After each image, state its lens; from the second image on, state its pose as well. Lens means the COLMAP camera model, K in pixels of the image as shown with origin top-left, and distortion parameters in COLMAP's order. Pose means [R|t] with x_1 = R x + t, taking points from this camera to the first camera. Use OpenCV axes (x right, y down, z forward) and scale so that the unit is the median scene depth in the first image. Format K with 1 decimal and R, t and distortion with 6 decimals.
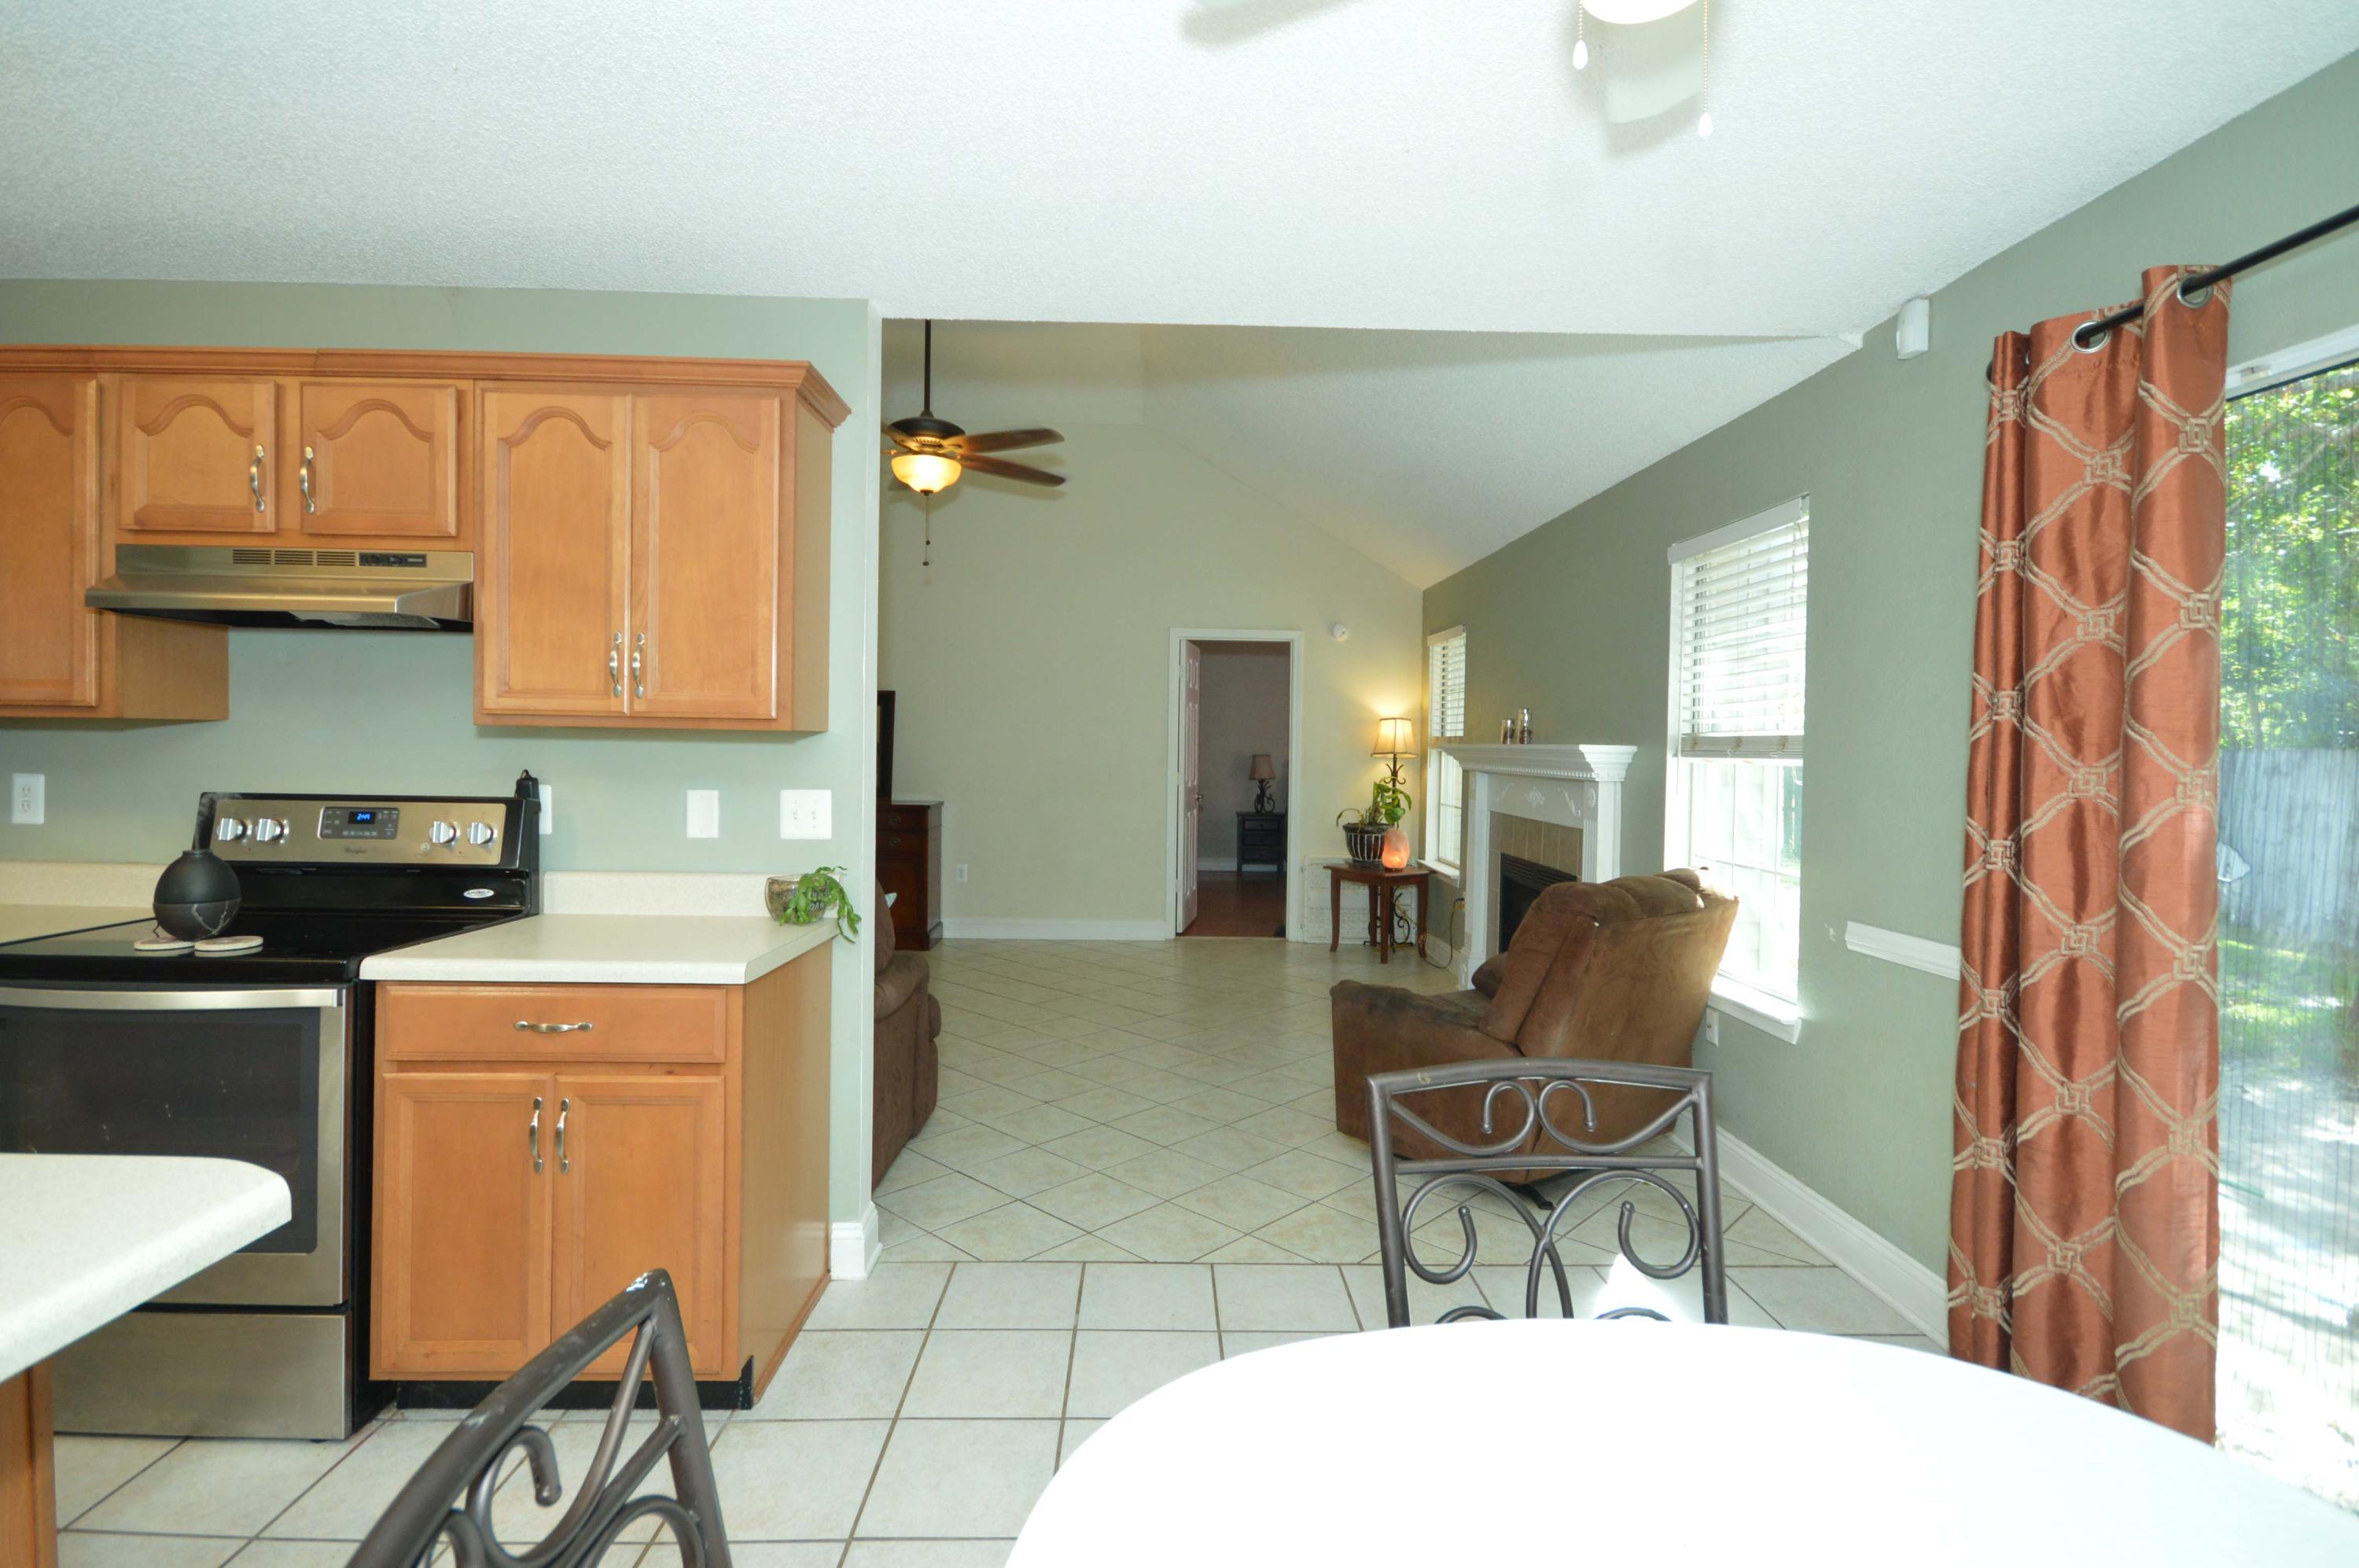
lens RADIAL K [[1080.3, 0, 1176.0], [0, 1080.3, 762.0], [0, 0, 1]] dist [-0.002015, -0.001054]
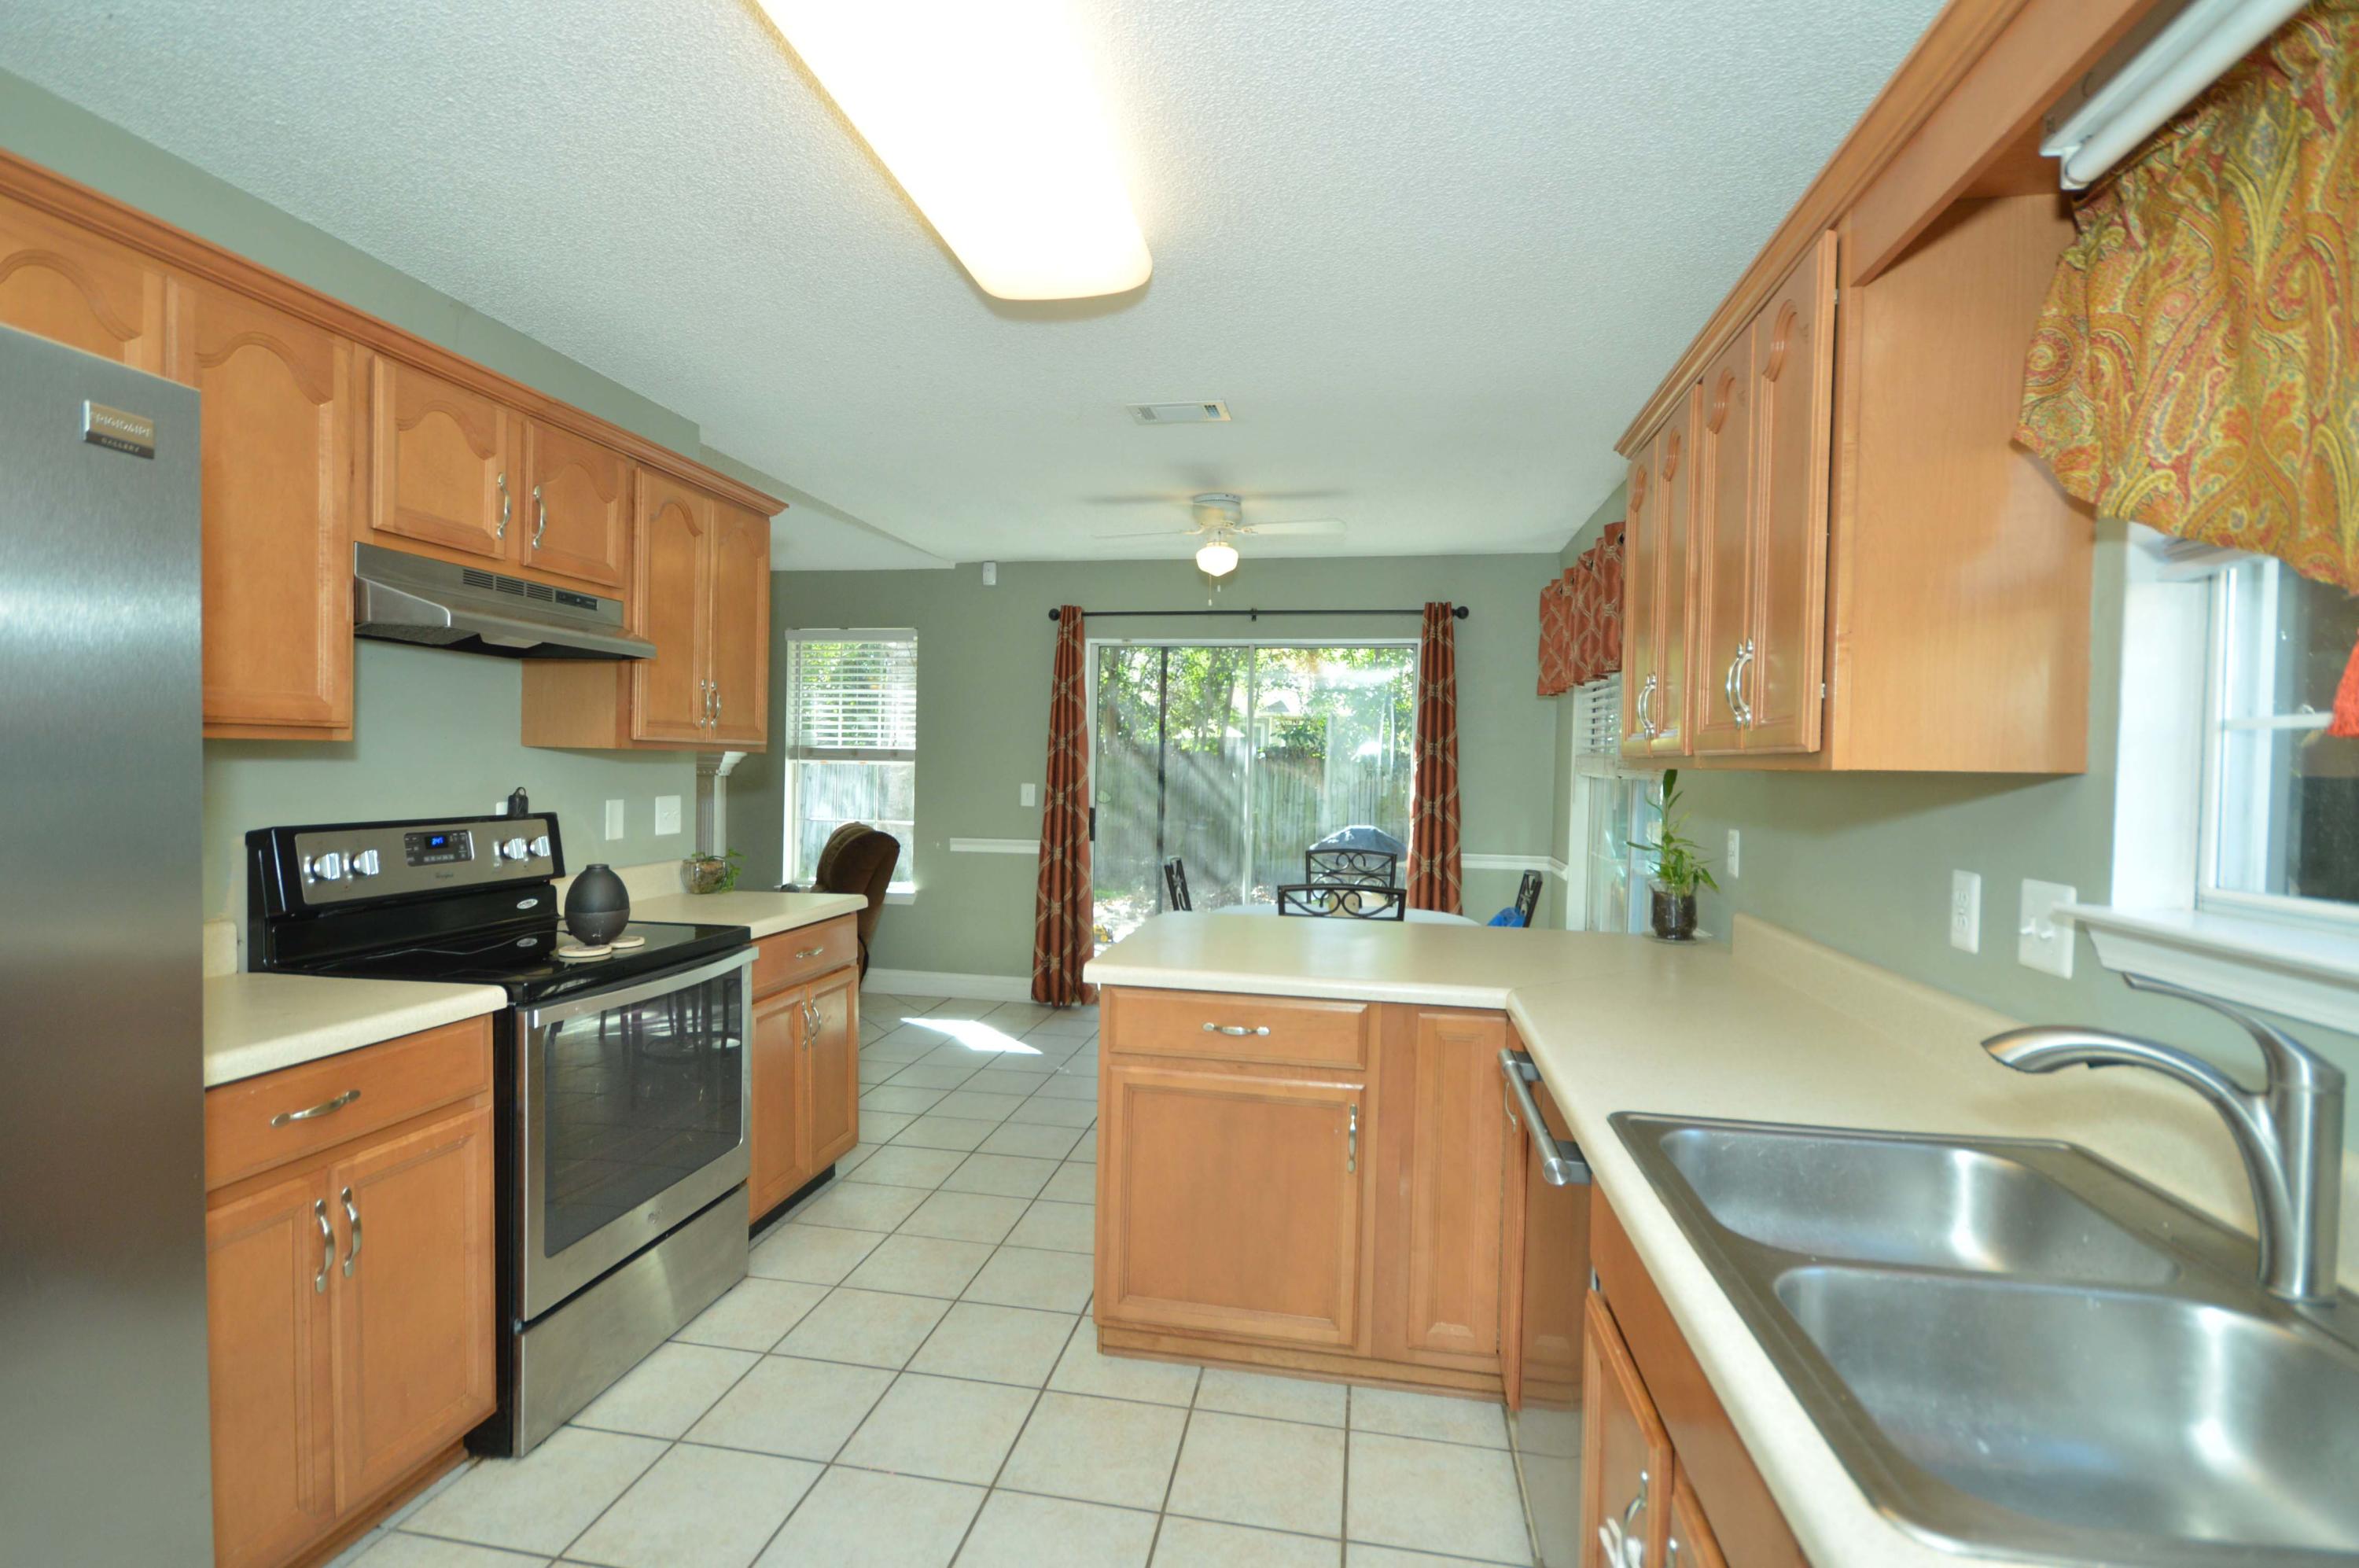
lens RADIAL K [[1110.3, 0, 1179.5], [0, 1110.3, 784.0], [0, 0, 1]] dist [-0.000788, -0.000263]
pose [[0.192670, -0.031679, 0.980752, -1.729235], [0.000183, 0.999480, 0.032248, -0.035041], [-0.981264, -0.006034, 0.192576, 0.167452]]
